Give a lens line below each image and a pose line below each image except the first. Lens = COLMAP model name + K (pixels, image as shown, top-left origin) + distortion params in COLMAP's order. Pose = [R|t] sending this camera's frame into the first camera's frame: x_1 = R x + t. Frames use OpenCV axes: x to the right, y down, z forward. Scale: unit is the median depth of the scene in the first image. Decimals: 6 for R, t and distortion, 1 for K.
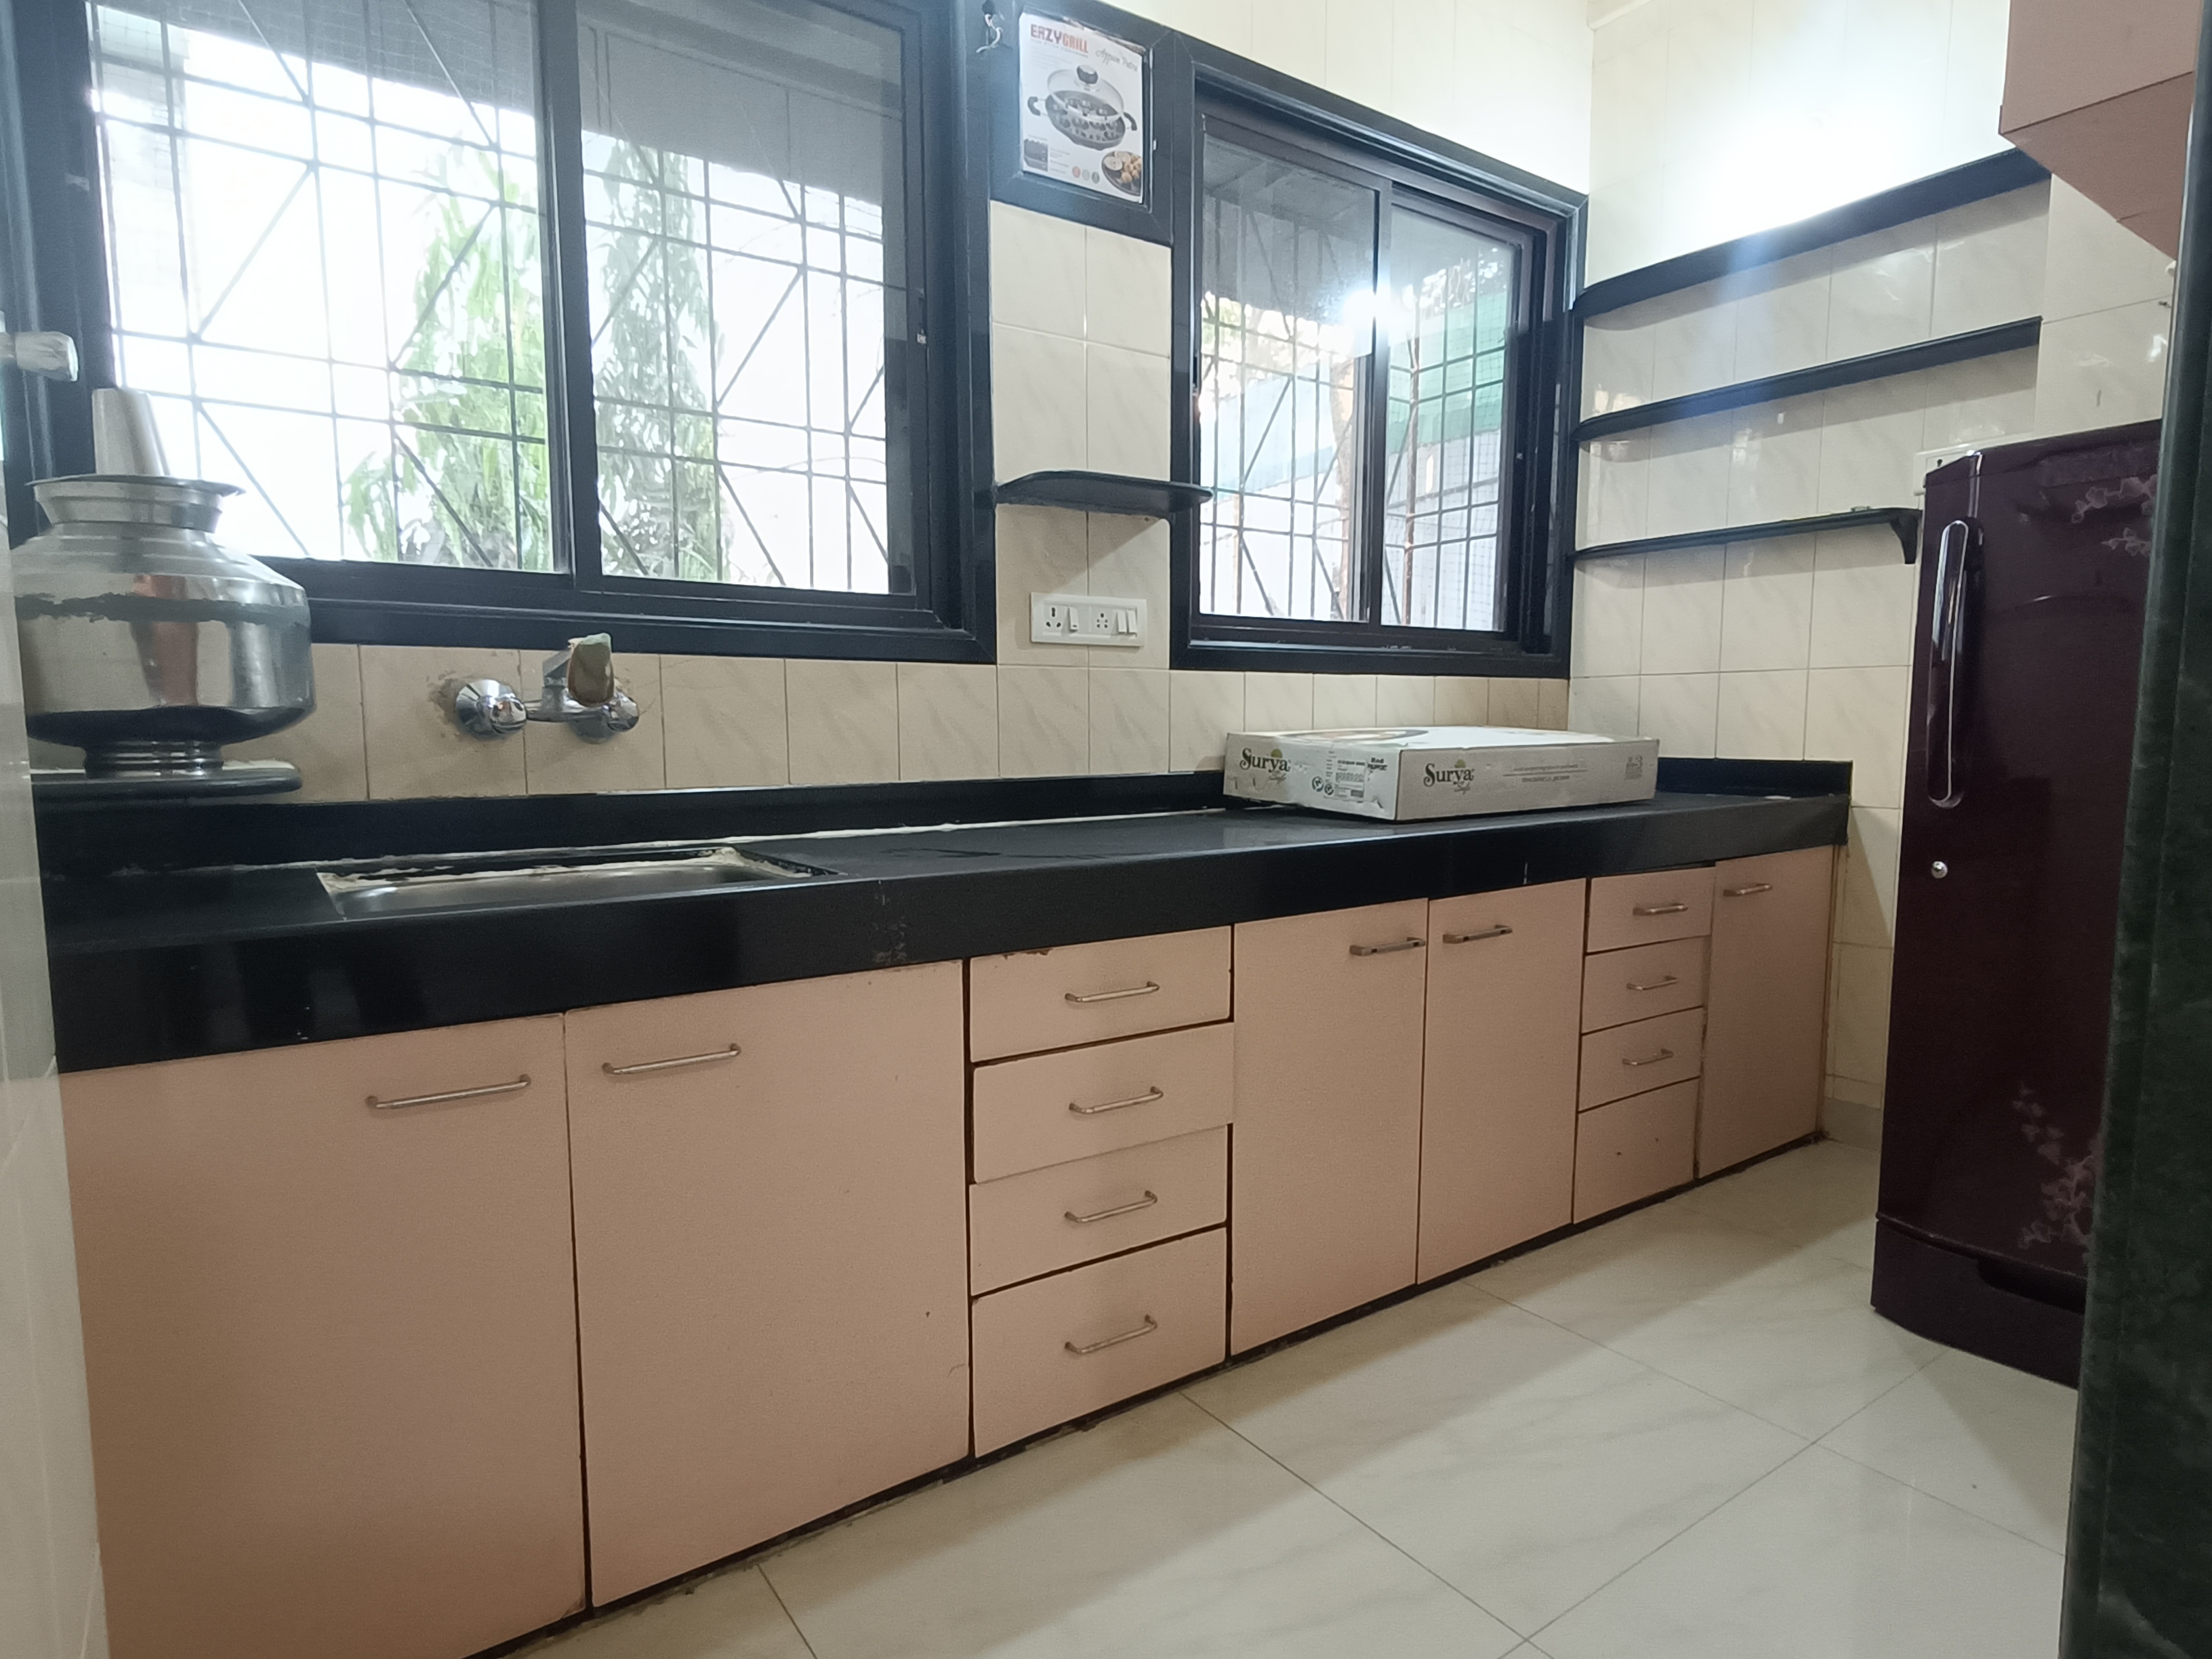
lens RADIAL K [[1232.1, 0, 1099.7], [0, 1232.1, 863.4], [0, 0, 1]] dist [0.005811, 0.001250]
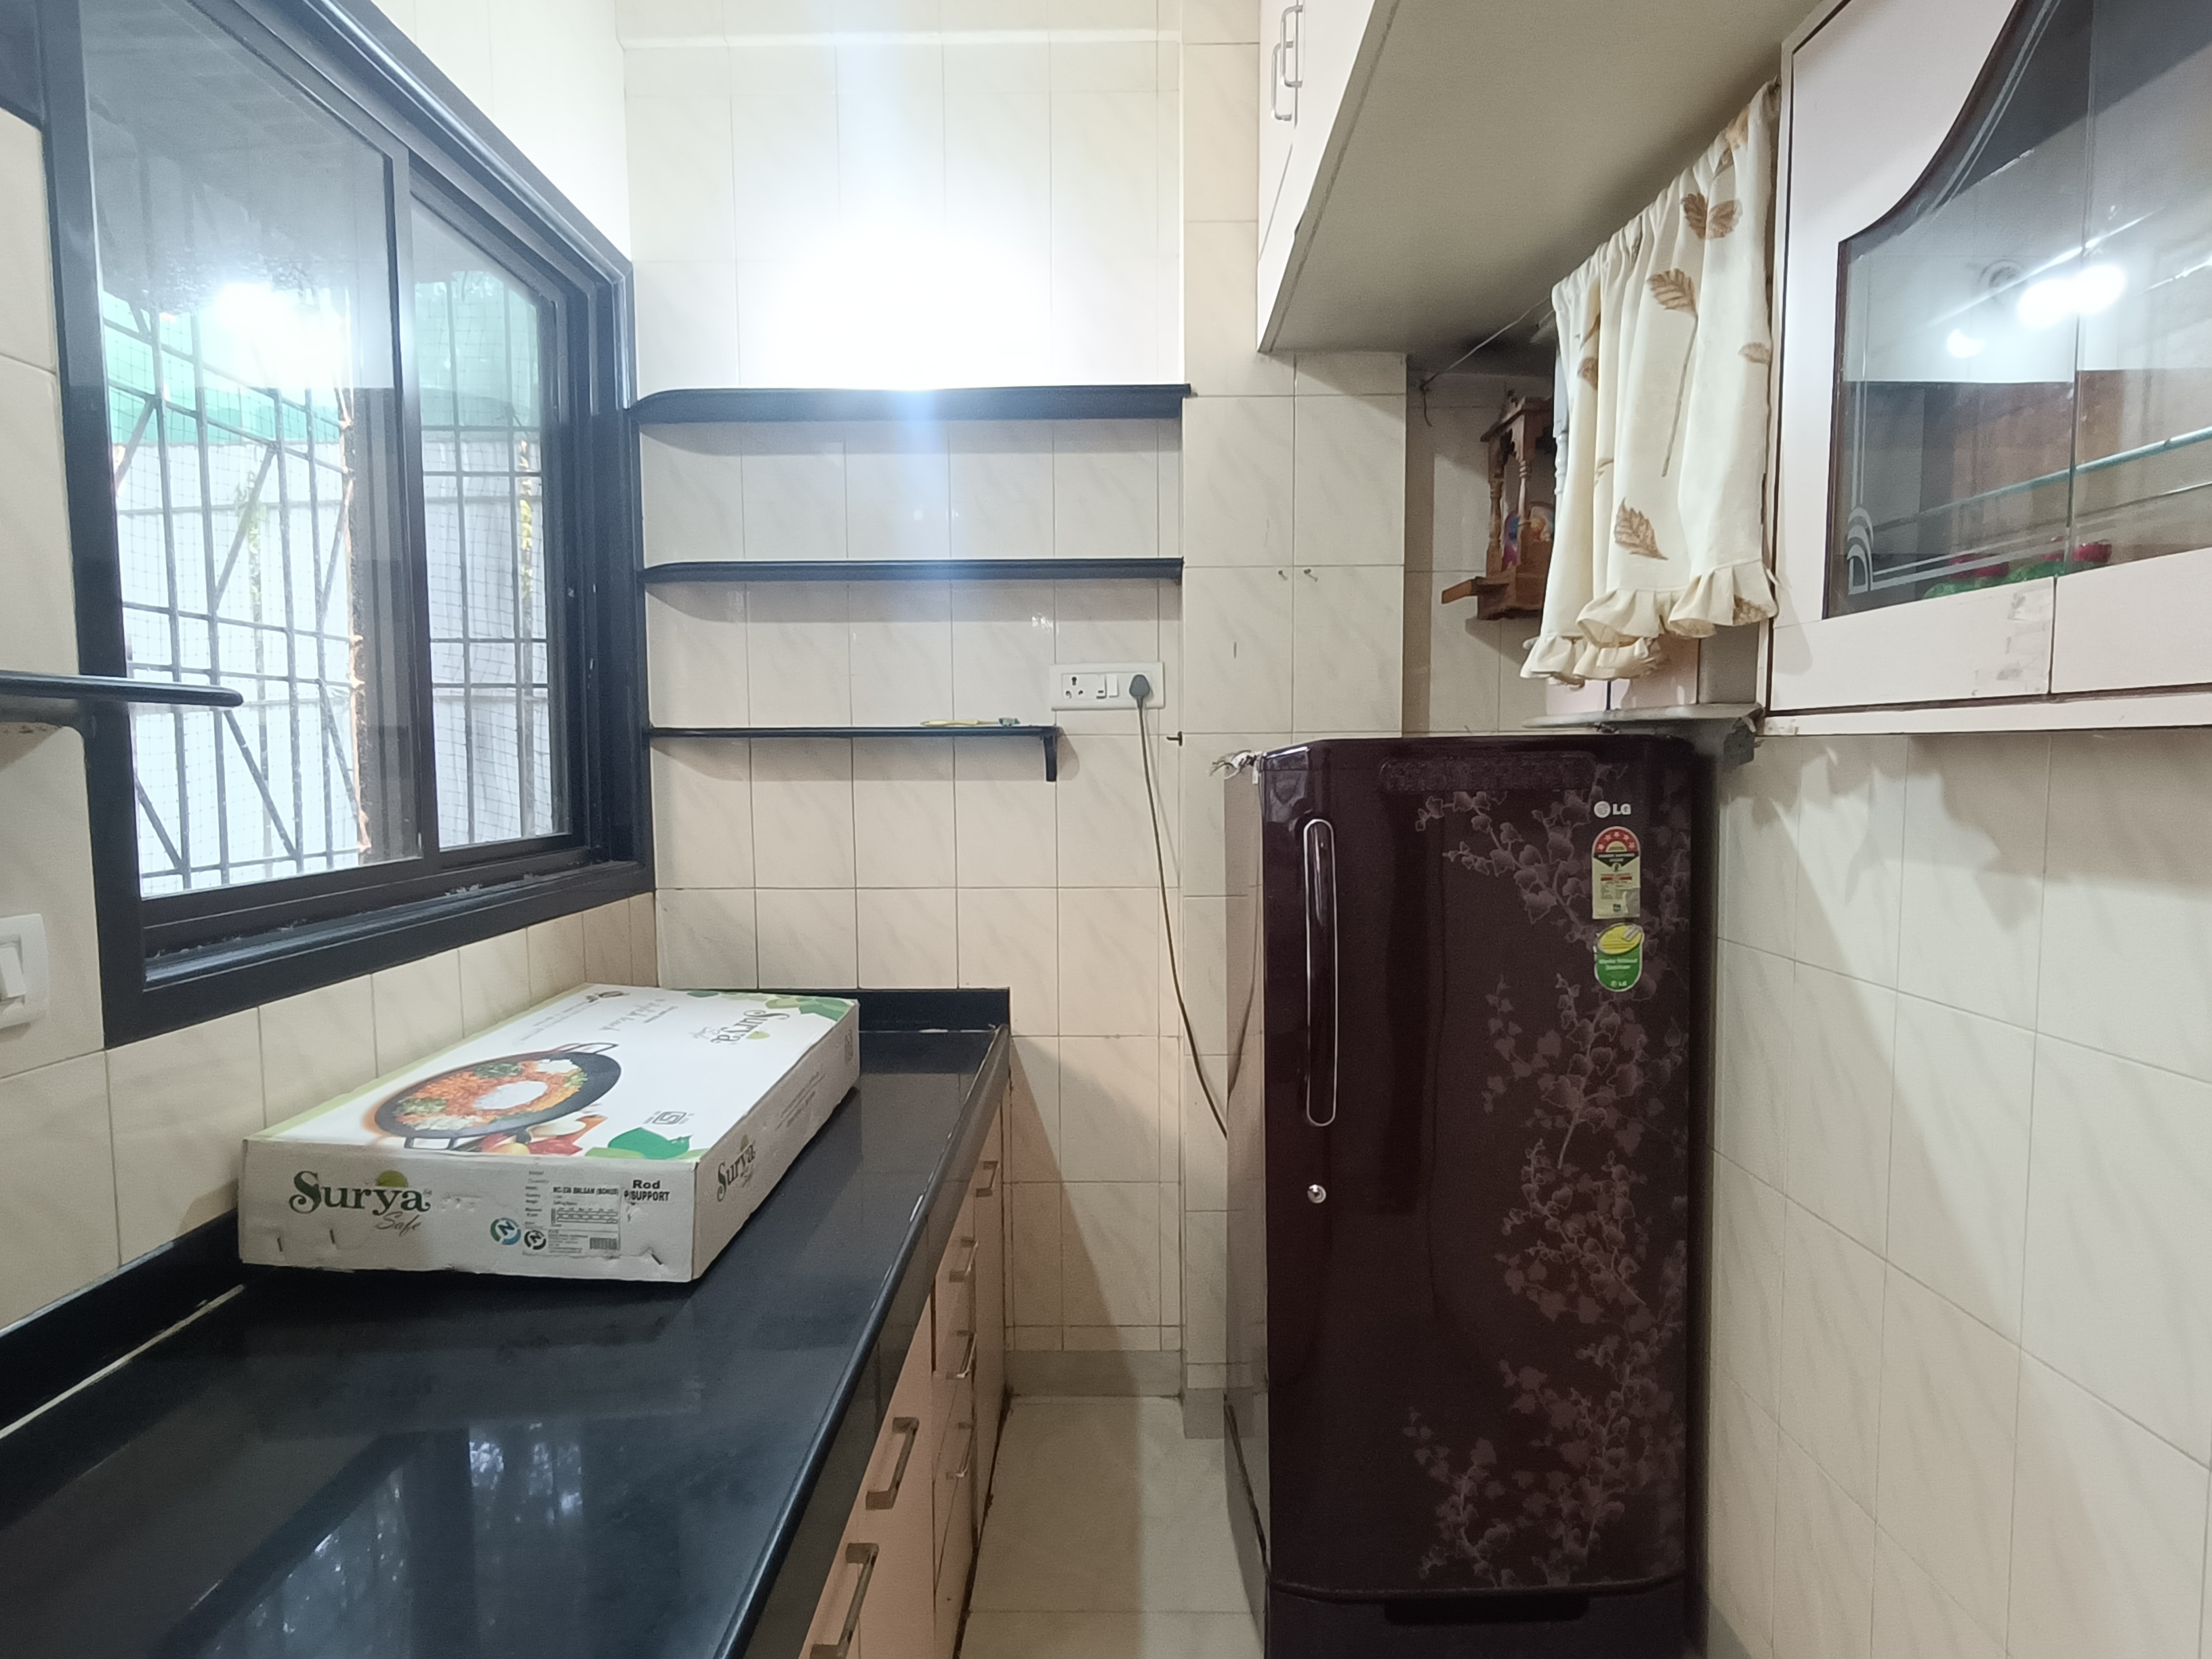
lens RADIAL K [[1232.1, 0, 1099.7], [0, 1232.1, 863.4], [0, 0, 1]] dist [0.005811, 0.001250]
pose [[0.582249, -0.068312, 0.810136, -0.093181], [0.096848, 0.995196, 0.014312, -0.195553], [-0.807222, 0.070127, 0.586068, 0.434380]]
